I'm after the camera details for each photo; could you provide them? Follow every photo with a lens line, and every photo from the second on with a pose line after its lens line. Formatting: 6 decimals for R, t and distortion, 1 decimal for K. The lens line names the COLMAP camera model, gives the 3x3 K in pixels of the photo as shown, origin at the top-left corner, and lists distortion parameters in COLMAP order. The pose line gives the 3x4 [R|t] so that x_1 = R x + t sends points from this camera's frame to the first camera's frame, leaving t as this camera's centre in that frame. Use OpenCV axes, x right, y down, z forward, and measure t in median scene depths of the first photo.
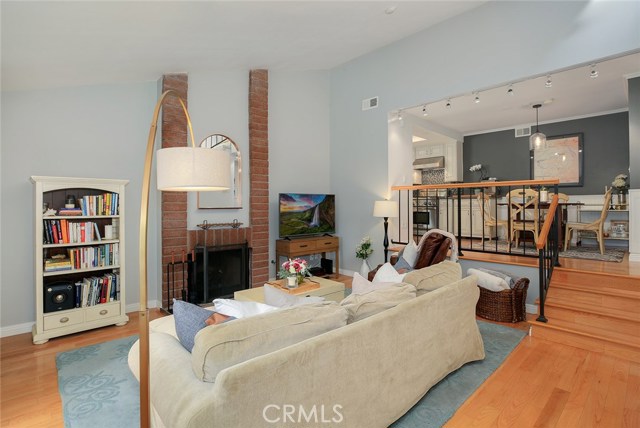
lens RADIAL K [[318.5, 0, 320.7], [0, 318.5, 205.1], [0, 0, 1]] dist [-0.002716, -0.000424]
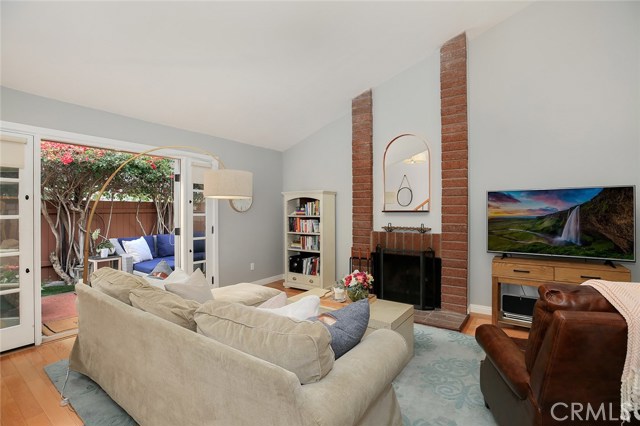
lens RADIAL K [[297.5, 0, 323.3], [0, 297.5, 212.8], [0, 0, 1]] dist [-0.022523, 0.002244]
pose [[0.231933, 0.010966, -0.972670, 0.506545], [0.003532, 0.999920, 0.012115, 0.002538], [0.972725, -0.006245, 0.231876, 0.560357]]
